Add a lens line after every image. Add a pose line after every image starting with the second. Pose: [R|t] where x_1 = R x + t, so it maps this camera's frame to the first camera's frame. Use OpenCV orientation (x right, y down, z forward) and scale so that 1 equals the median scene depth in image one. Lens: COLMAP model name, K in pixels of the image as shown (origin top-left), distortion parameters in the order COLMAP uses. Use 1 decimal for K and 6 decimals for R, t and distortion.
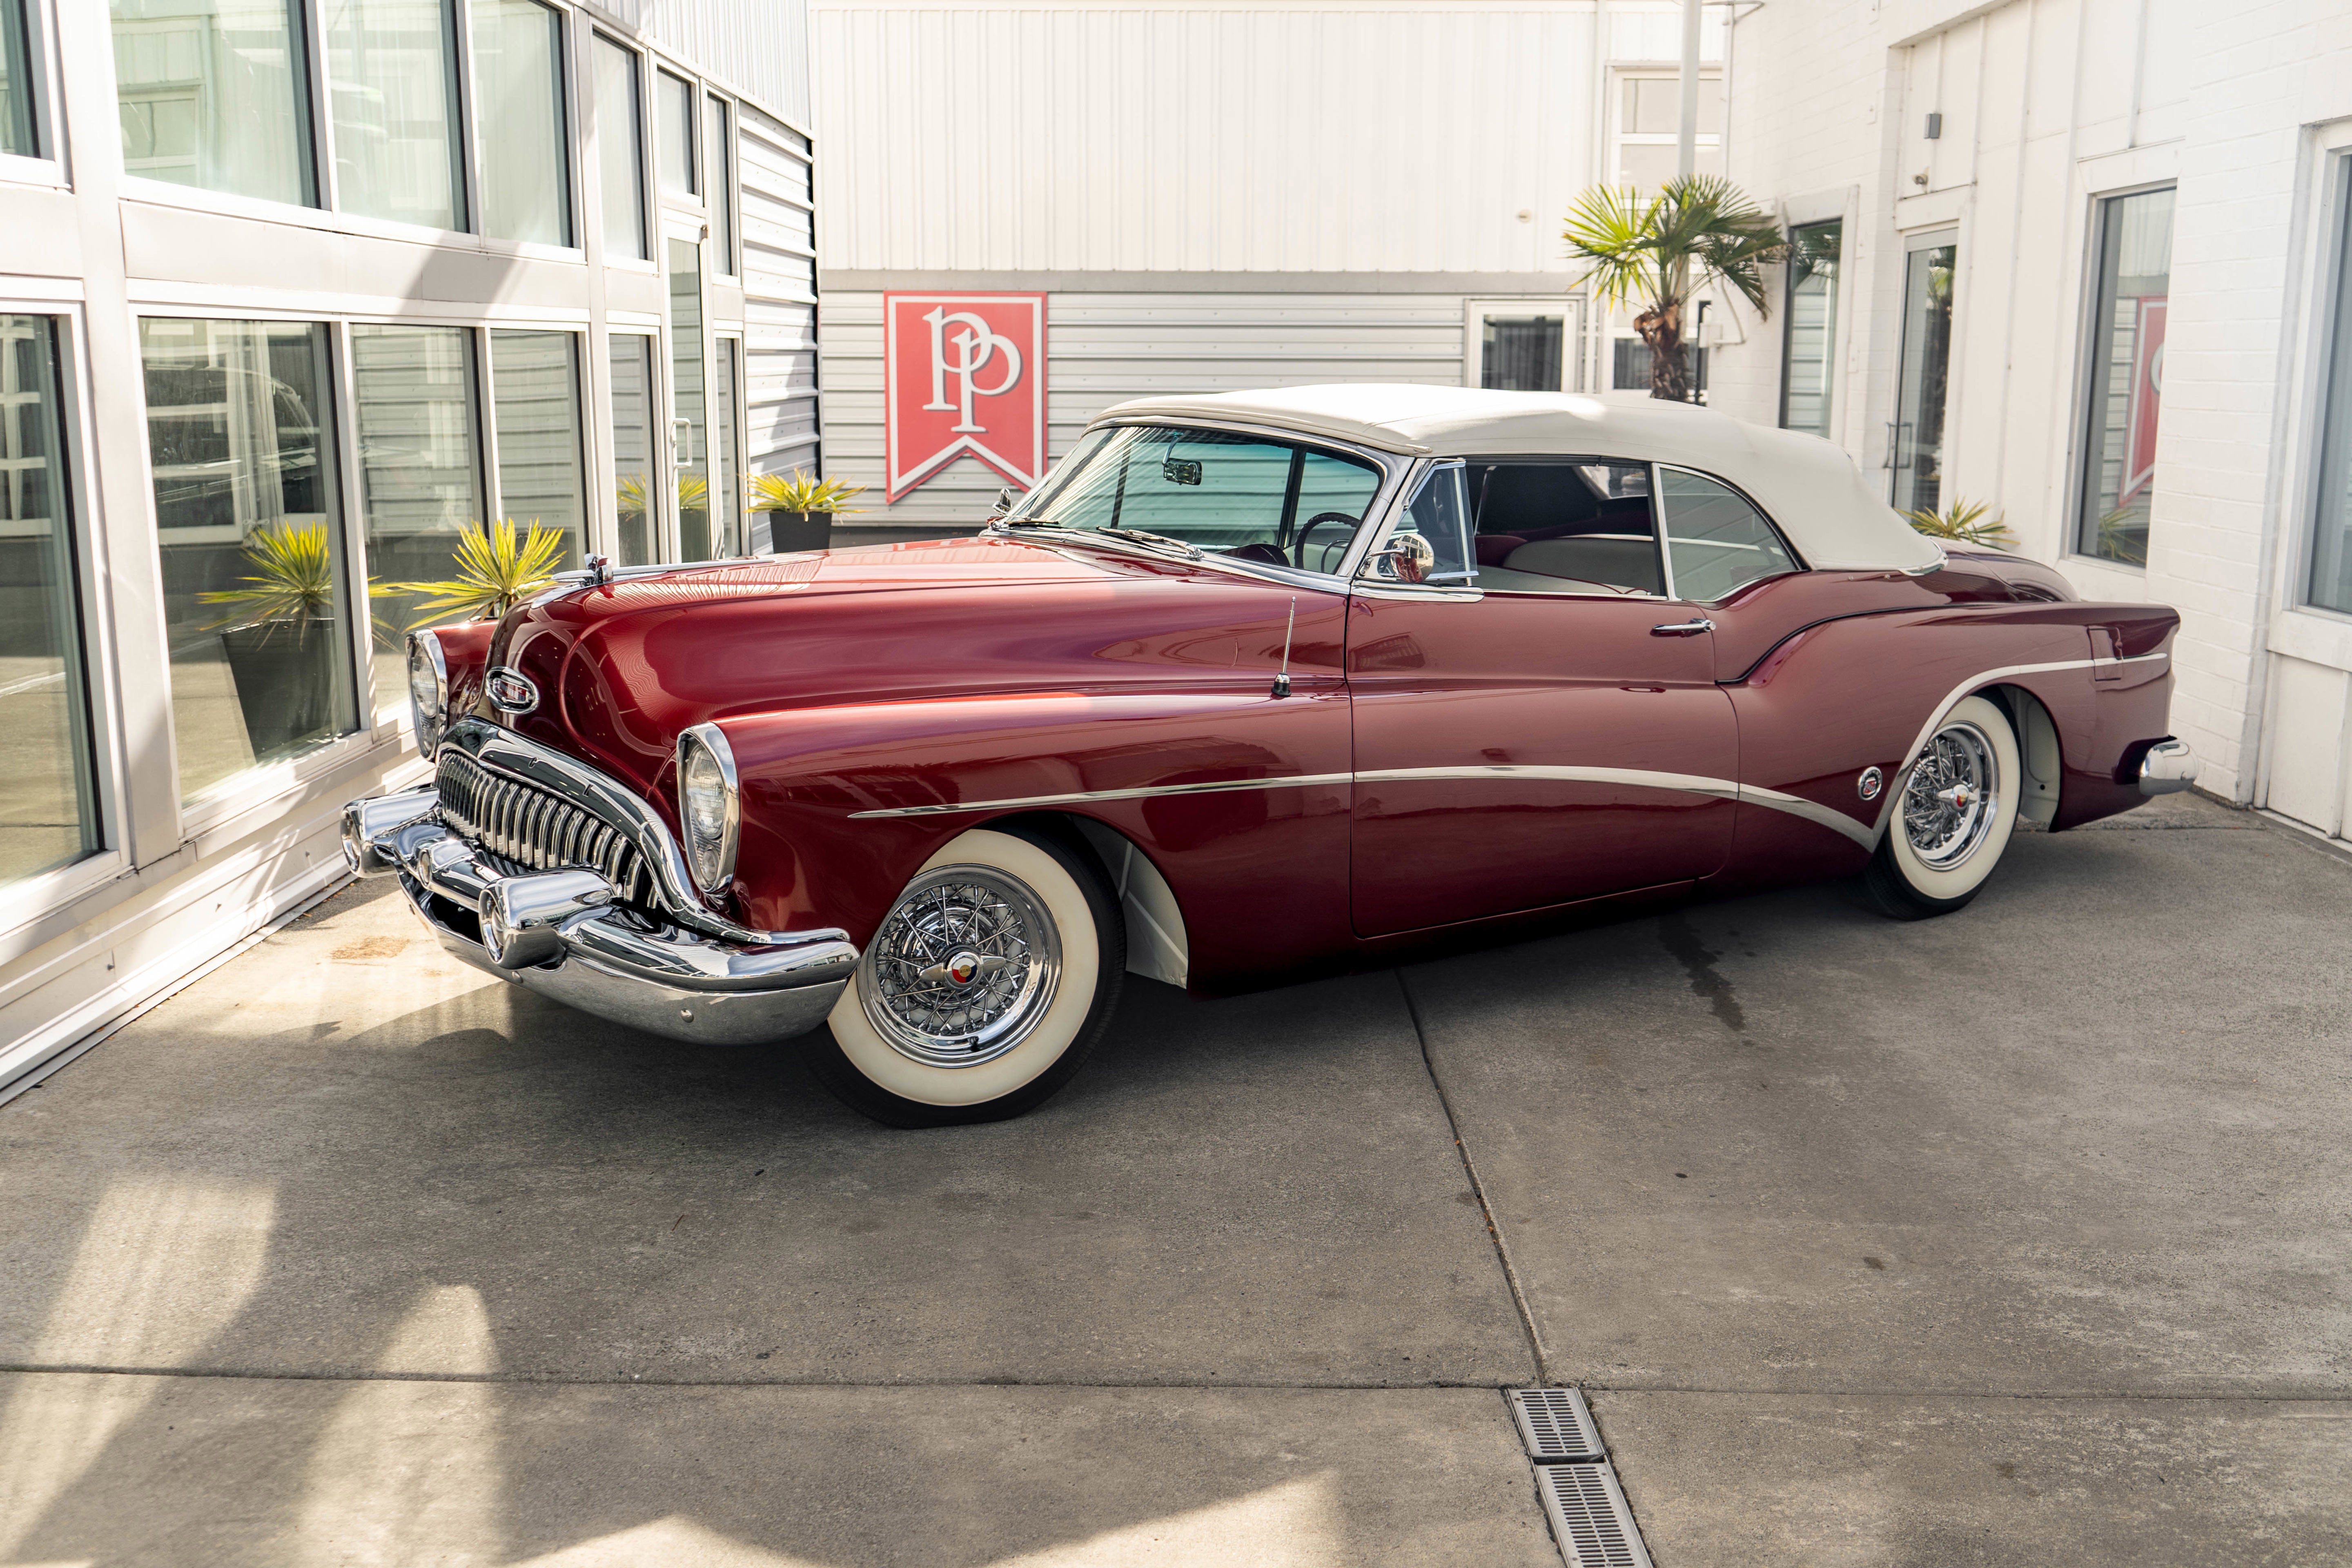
lens RADIAL K [[2173.1, 0, 1175.9], [0, 2173.1, 773.6], [0, 0, 1]] dist [0.011135, 0.005320]
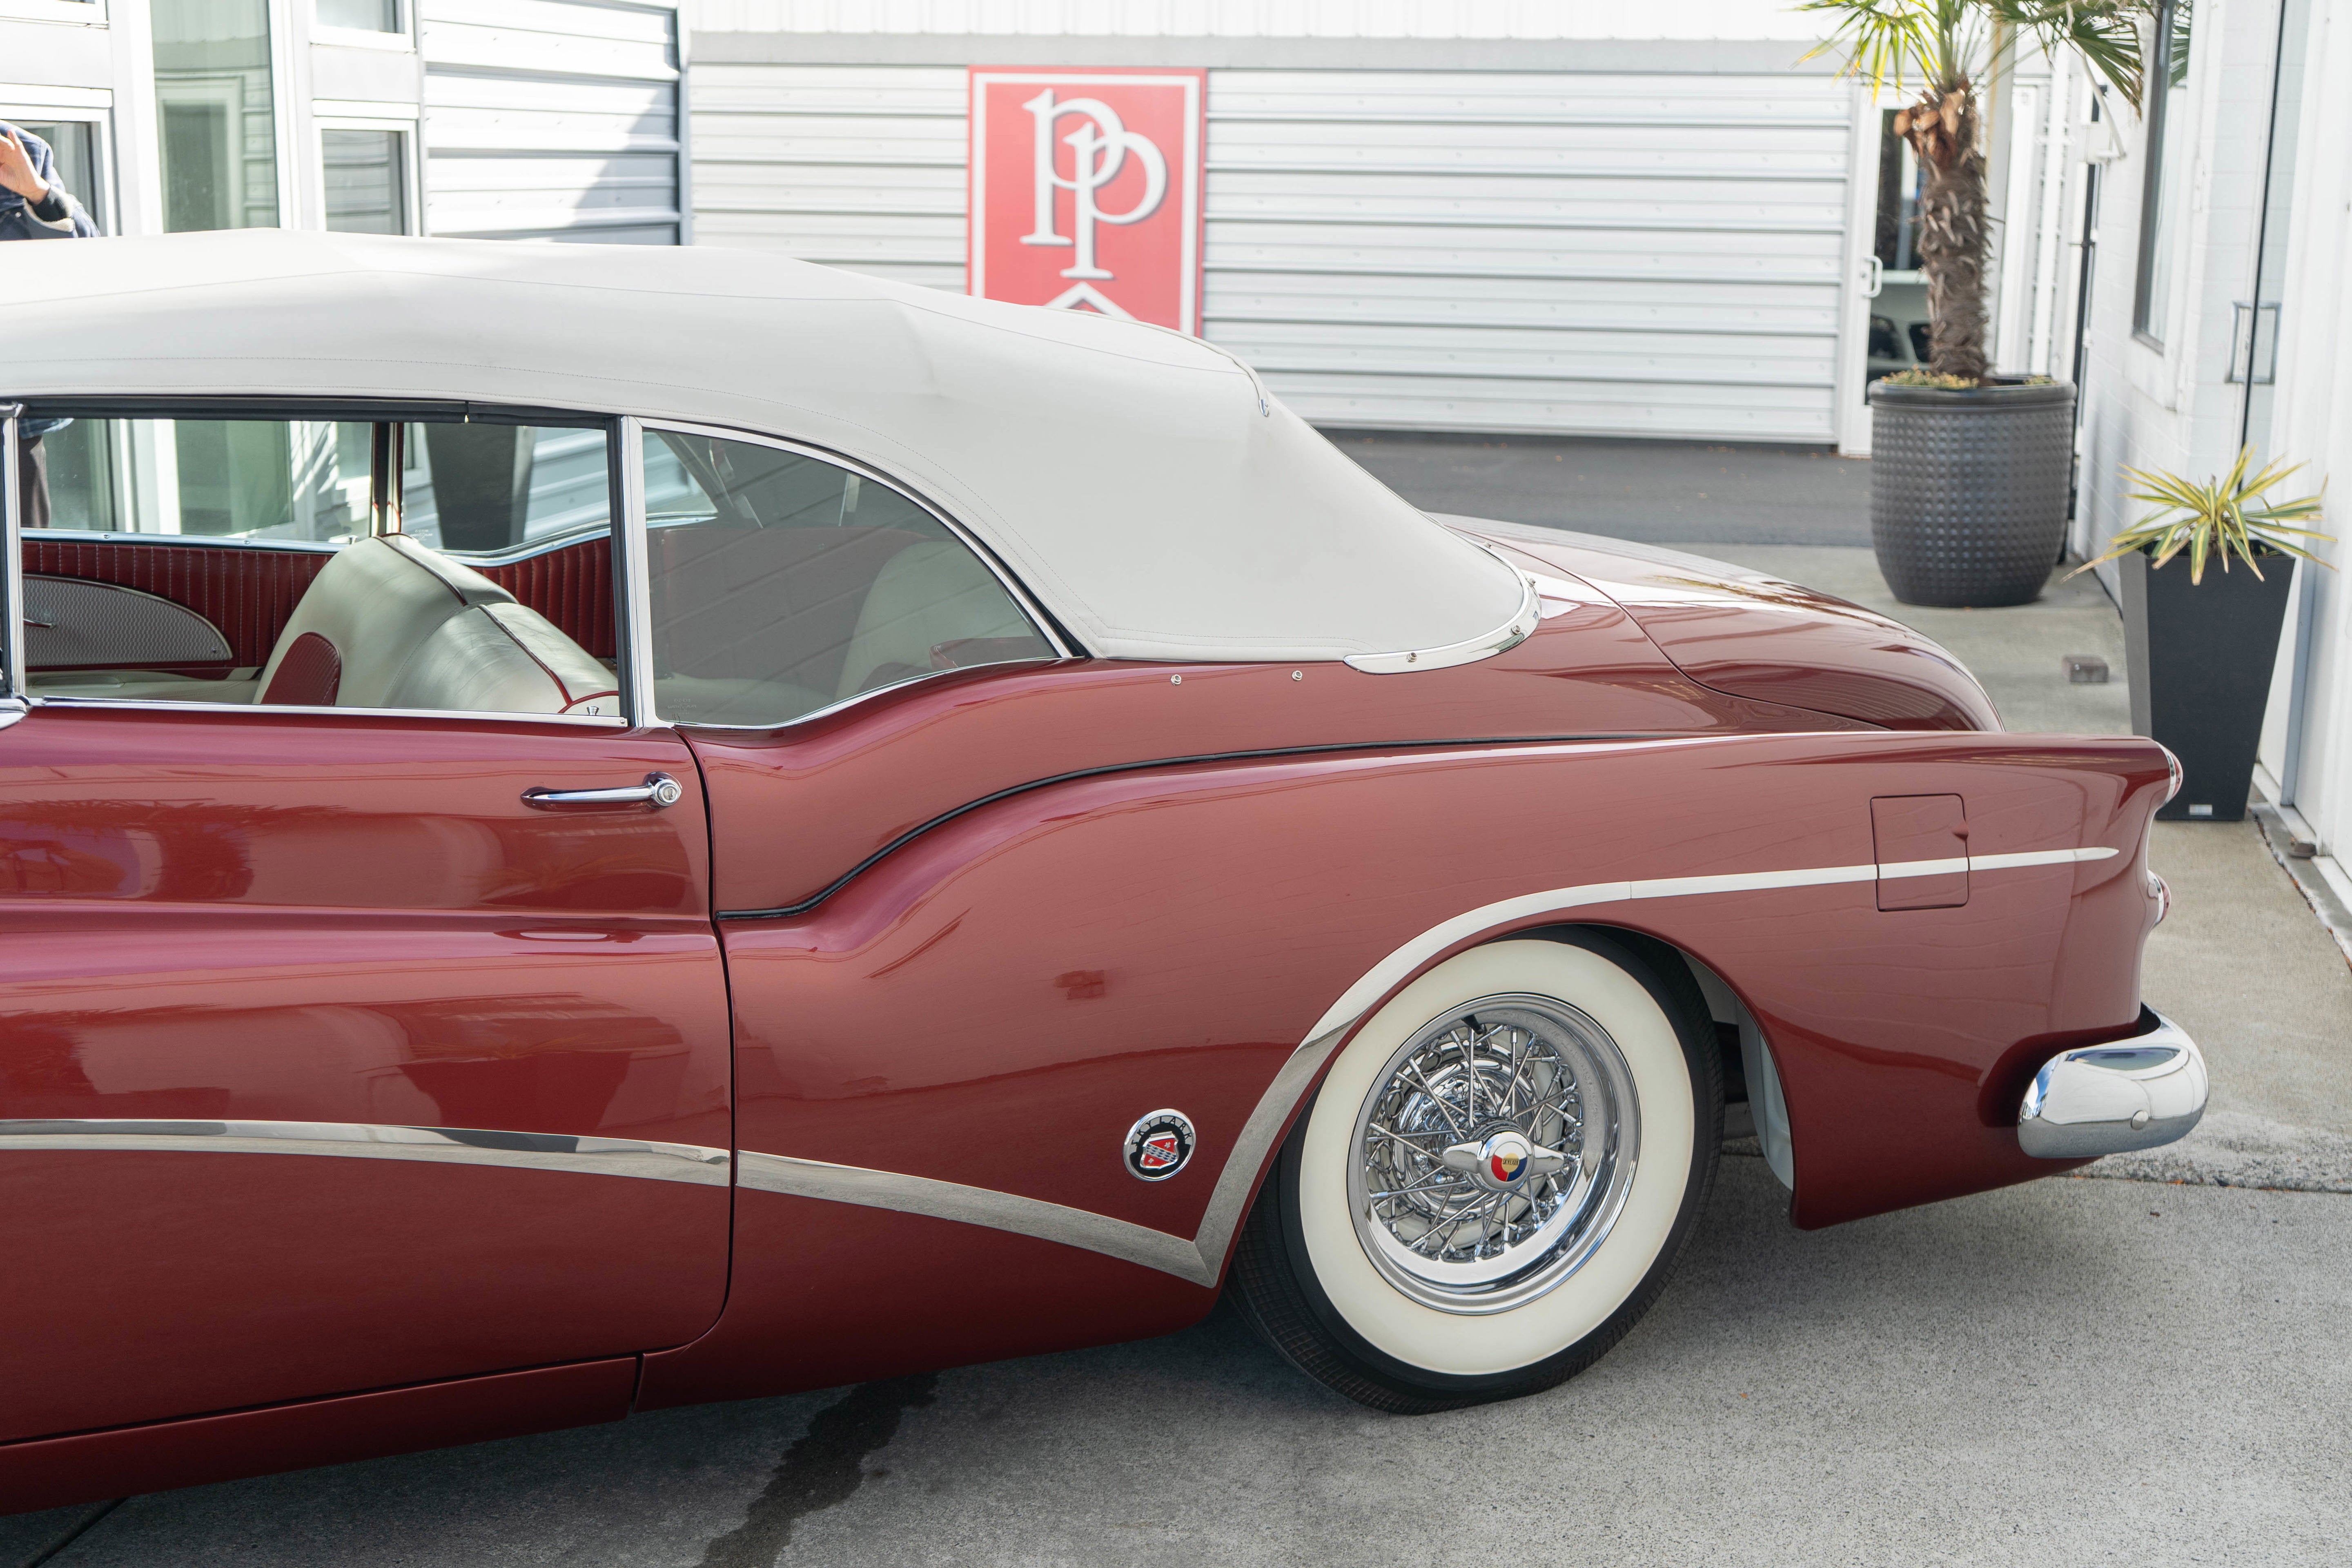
lens RADIAL K [[2975.3, 0, 1176.0], [0, 2975.3, 784.0], [0, 0, 1]] dist [0.012857, 0.016409]
pose [[0.980598, 0.051587, -0.189120, 0.159045], [-0.048730, 0.998617, 0.019728, -0.029871], [0.189876, -0.010129, 0.981756, 0.147955]]
